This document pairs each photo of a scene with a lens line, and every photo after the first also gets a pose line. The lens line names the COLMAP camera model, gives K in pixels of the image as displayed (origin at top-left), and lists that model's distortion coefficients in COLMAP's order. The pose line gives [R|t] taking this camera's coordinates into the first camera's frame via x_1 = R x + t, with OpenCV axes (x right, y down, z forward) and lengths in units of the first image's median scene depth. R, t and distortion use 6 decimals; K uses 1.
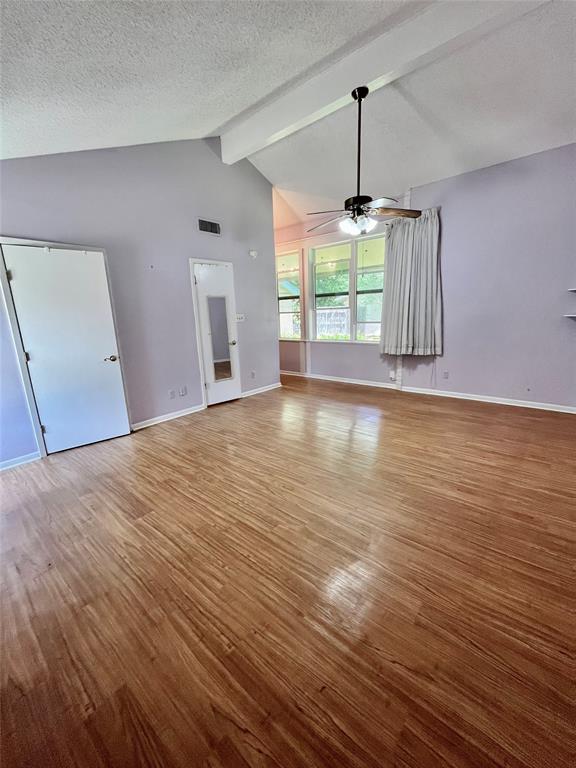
lens RADIAL K [[311.1, 0, 285.1], [0, 311.1, 384.8], [0, 0, 1]] dist [-0.004080, 0.000852]
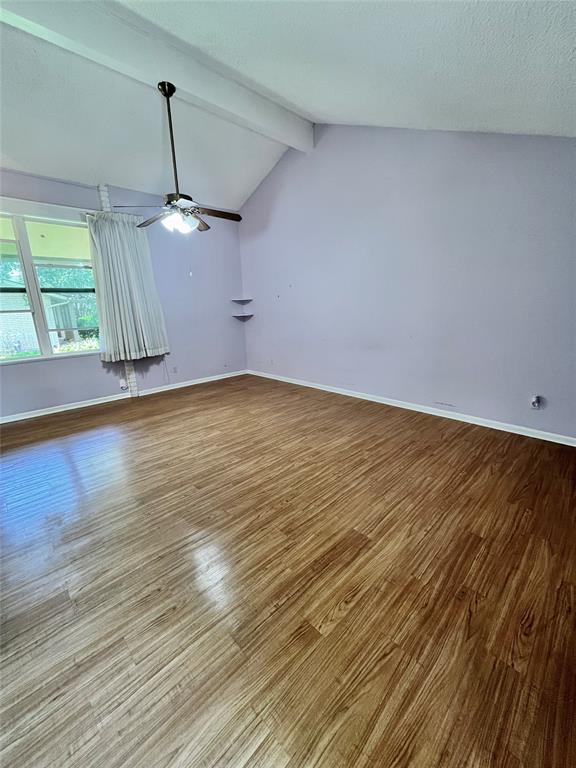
lens RADIAL K [[311.1, 0, 285.1], [0, 311.1, 384.8], [0, 0, 1]] dist [-0.004080, 0.000852]
pose [[0.099925, -0.212601, 0.972016, -0.892133], [0.253546, 0.950097, 0.181742, -0.131239], [-0.962148, 0.228290, 0.148842, 0.720445]]
